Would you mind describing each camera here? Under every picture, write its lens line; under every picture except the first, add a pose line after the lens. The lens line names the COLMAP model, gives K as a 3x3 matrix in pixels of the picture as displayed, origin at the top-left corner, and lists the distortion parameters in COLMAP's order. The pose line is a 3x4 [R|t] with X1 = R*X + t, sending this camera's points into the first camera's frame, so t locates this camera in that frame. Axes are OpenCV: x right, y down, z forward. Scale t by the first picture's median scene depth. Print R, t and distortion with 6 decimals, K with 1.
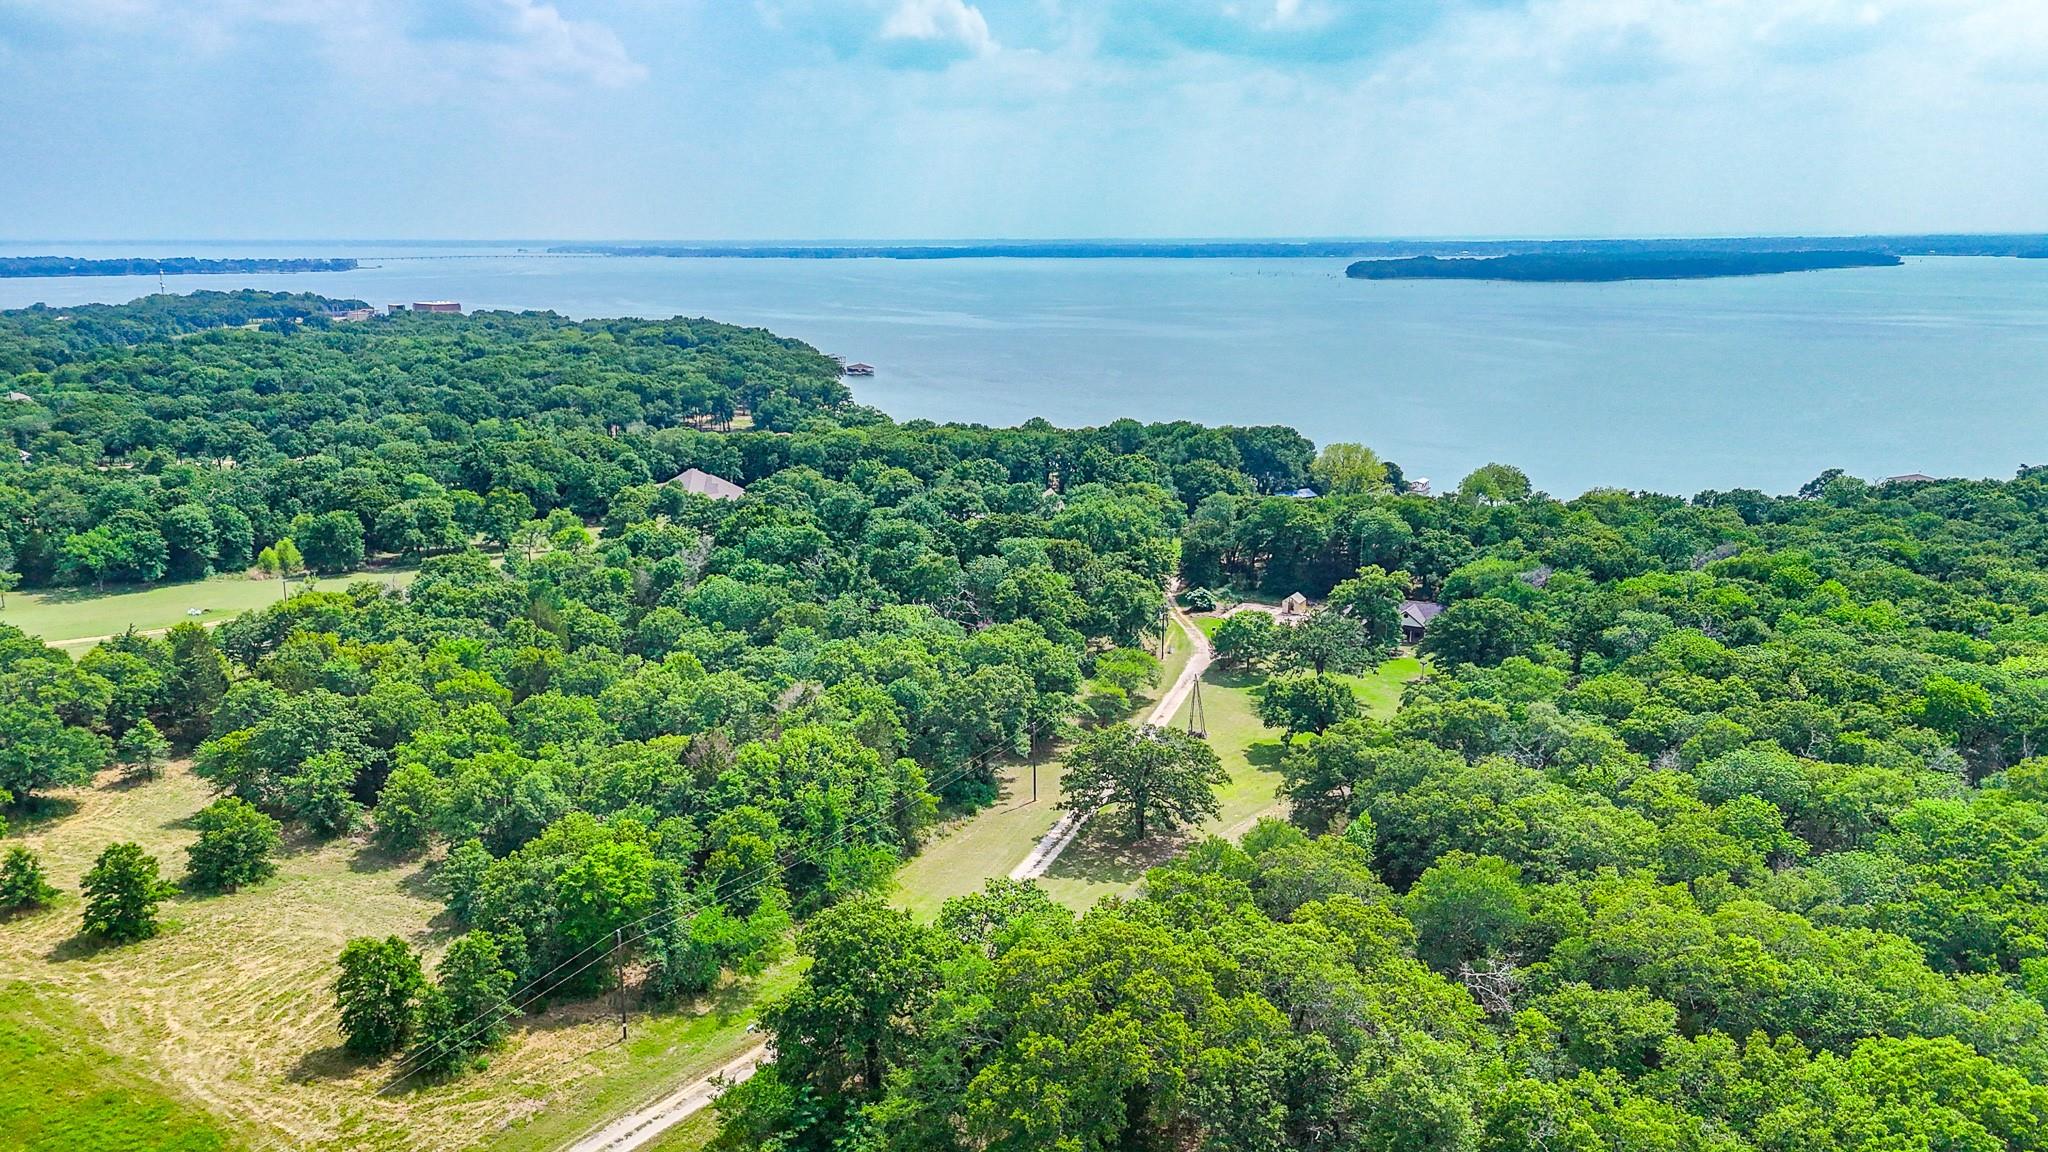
lens RADIAL K [[1504.1, 0, 1028.8], [0, 1504.1, 569.2], [0, 0, 1]] dist [0.072396, -0.064826]
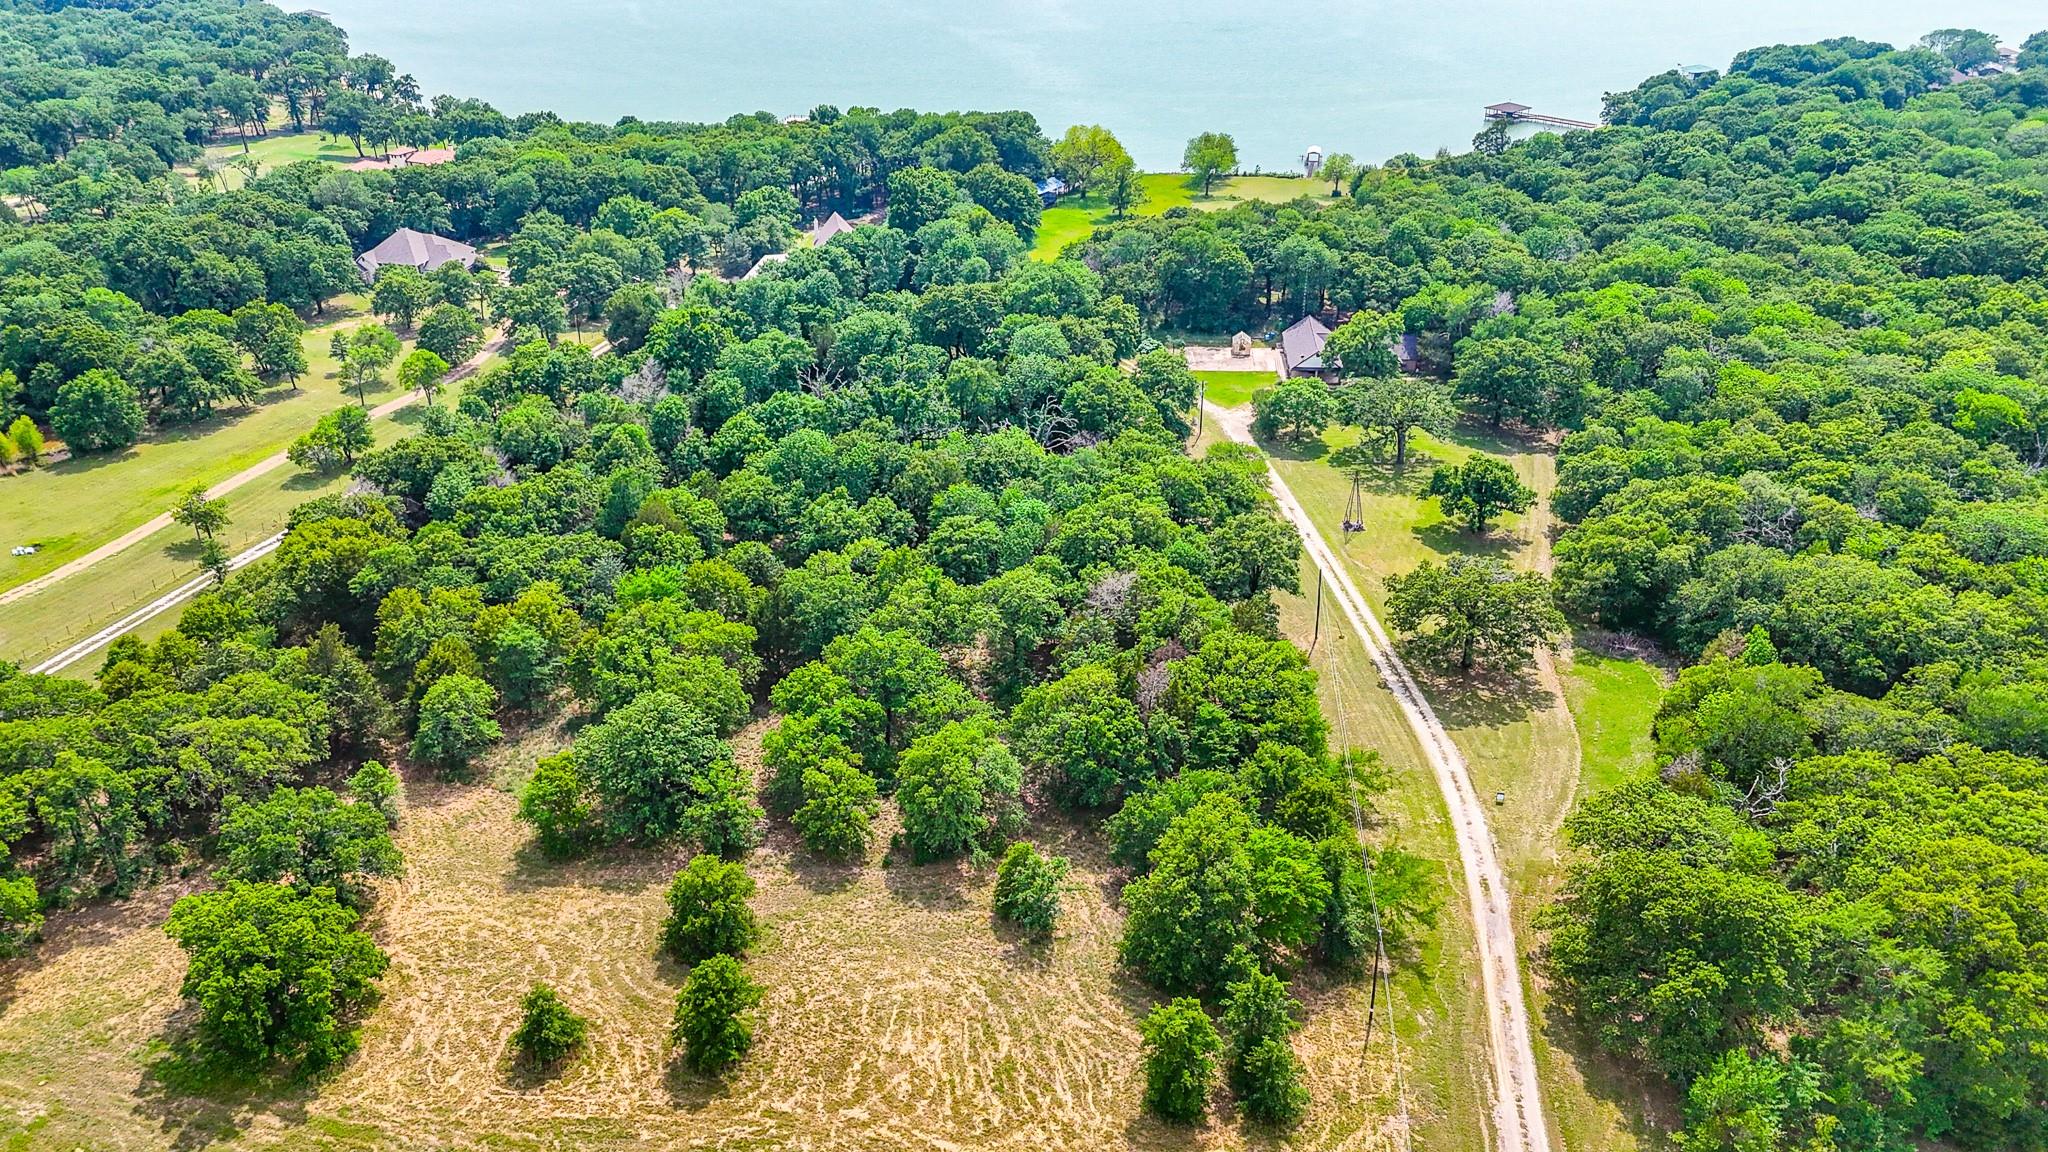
lens RADIAL K [[1504.1, 0, 1028.8], [0, 1504.1, 569.2], [0, 0, 1]] dist [0.072396, -0.064826]
pose [[0.913153, -0.190950, 0.360125, -0.378177], [0.090627, 0.956483, 0.277358, -0.137091], [-0.397415, -0.220633, 0.890720, 0.120010]]
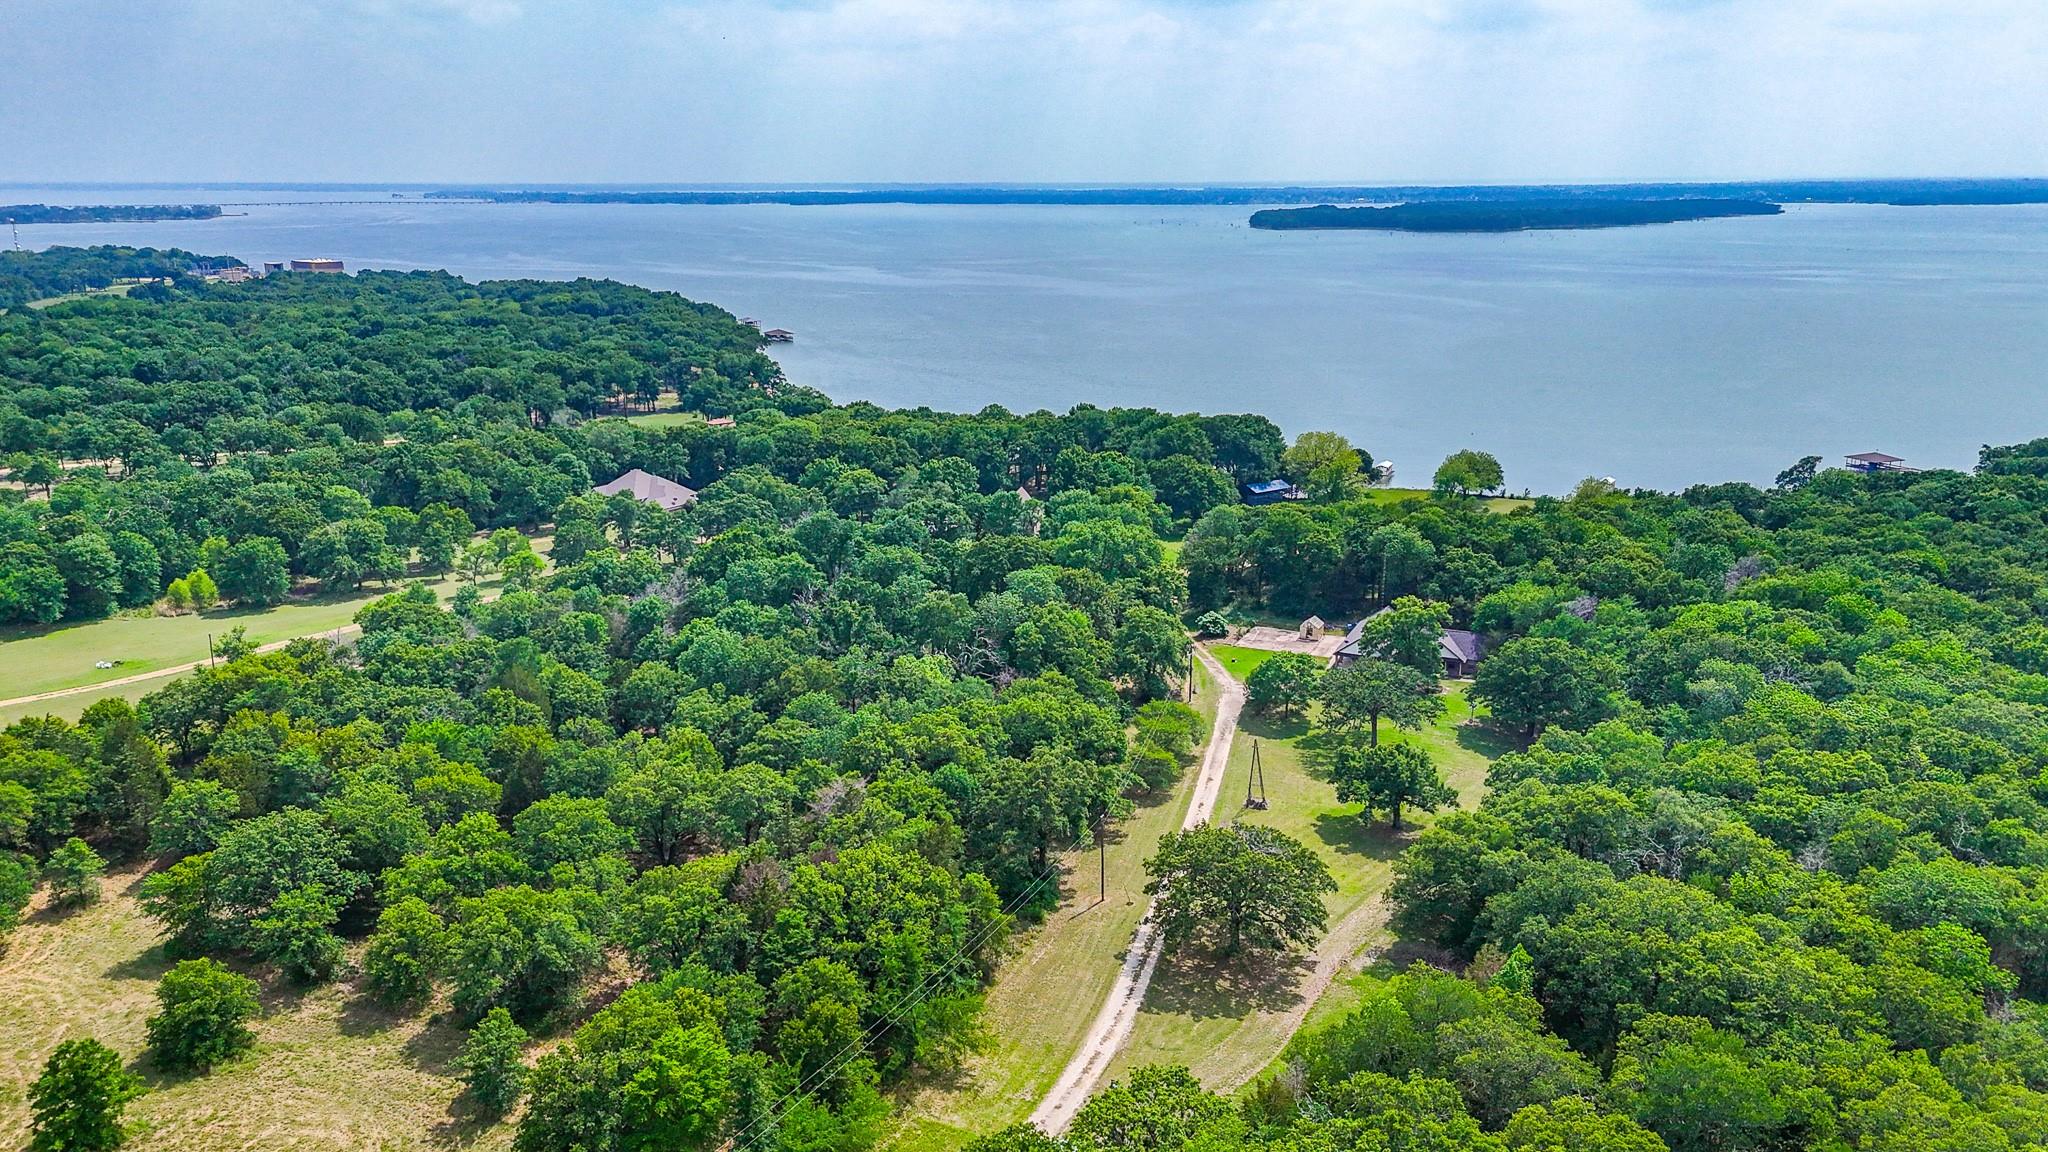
lens RADIAL K [[1504.1, 0, 1028.8], [0, 1504.1, 569.2], [0, 0, 1]] dist [0.072396, -0.064826]
pose [[0.997603, -0.016523, 0.067192, -0.068520], [0.014137, 0.999257, 0.035843, -0.054333], [-0.067734, -0.034807, 0.997096, 0.075889]]
